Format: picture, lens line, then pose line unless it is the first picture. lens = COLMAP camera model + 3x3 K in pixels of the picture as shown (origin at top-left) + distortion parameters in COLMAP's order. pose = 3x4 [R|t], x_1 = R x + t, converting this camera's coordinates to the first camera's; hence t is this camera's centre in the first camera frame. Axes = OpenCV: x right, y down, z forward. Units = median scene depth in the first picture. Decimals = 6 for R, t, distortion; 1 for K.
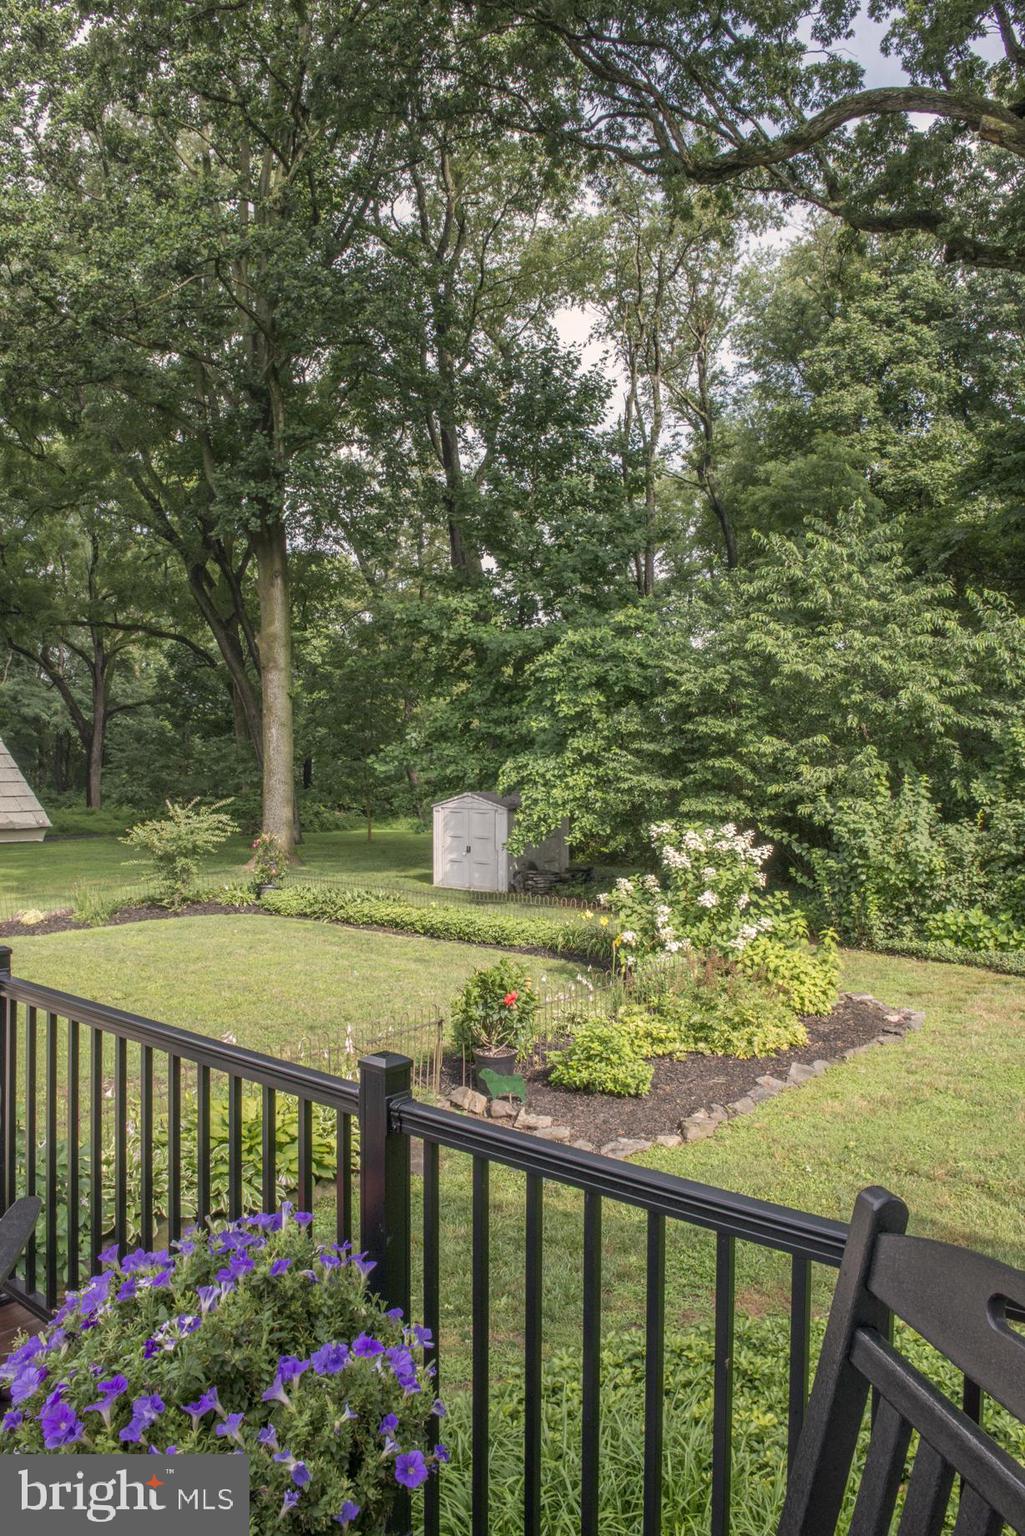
lens RADIAL K [[1065.1, 0, 512.5], [0, 1065.1, 768.0], [0, 0, 1]] dist [-0.039337, 0.000696]
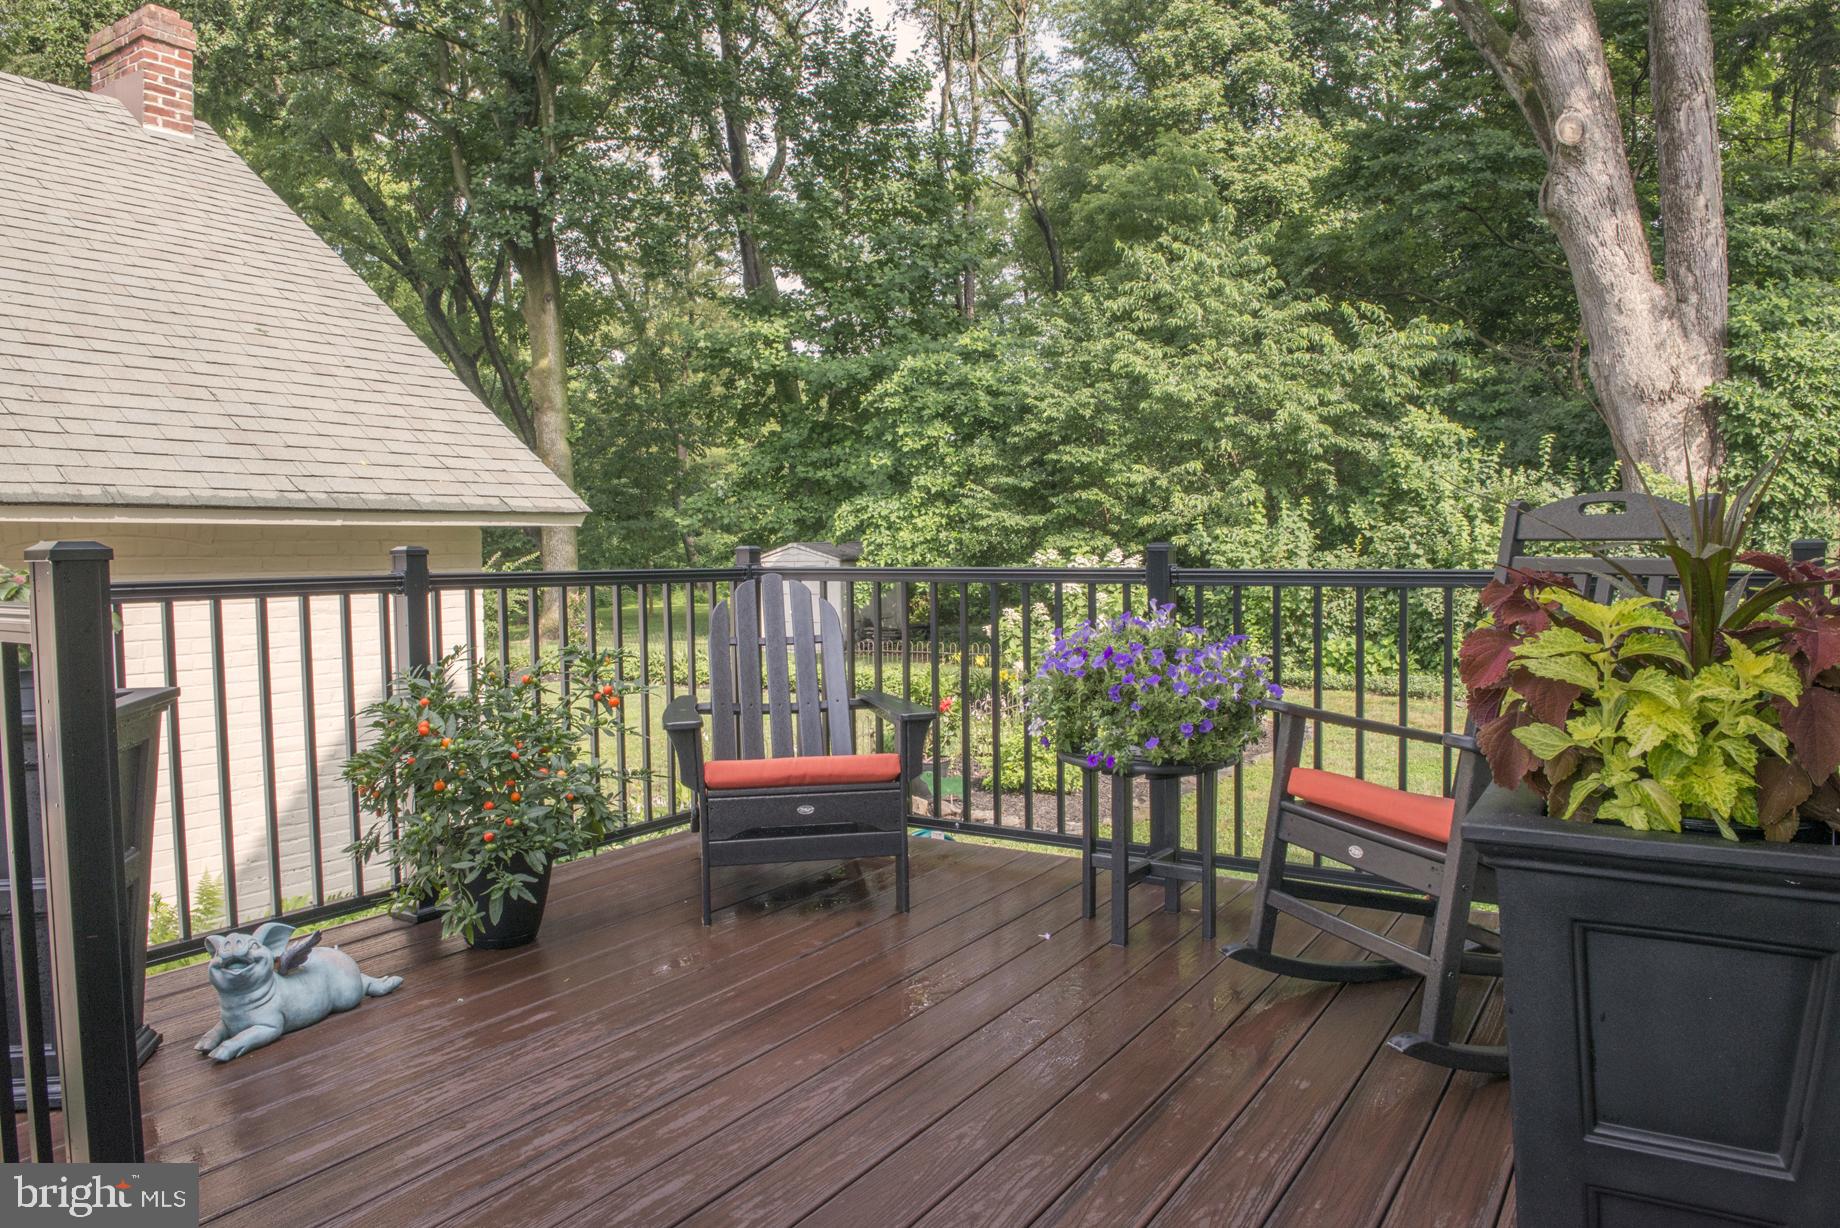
lens RADIAL K [[1275.9, 0, 920.0], [0, 1275.9, 614.0], [0, 0, 1]] dist [-0.039337, 0.000696]
pose [[0.993750, -0.033899, 0.106355, -0.061921], [0.027469, 0.997738, 0.061351, 0.023285], [-0.108194, -0.058046, 0.992434, -0.082426]]
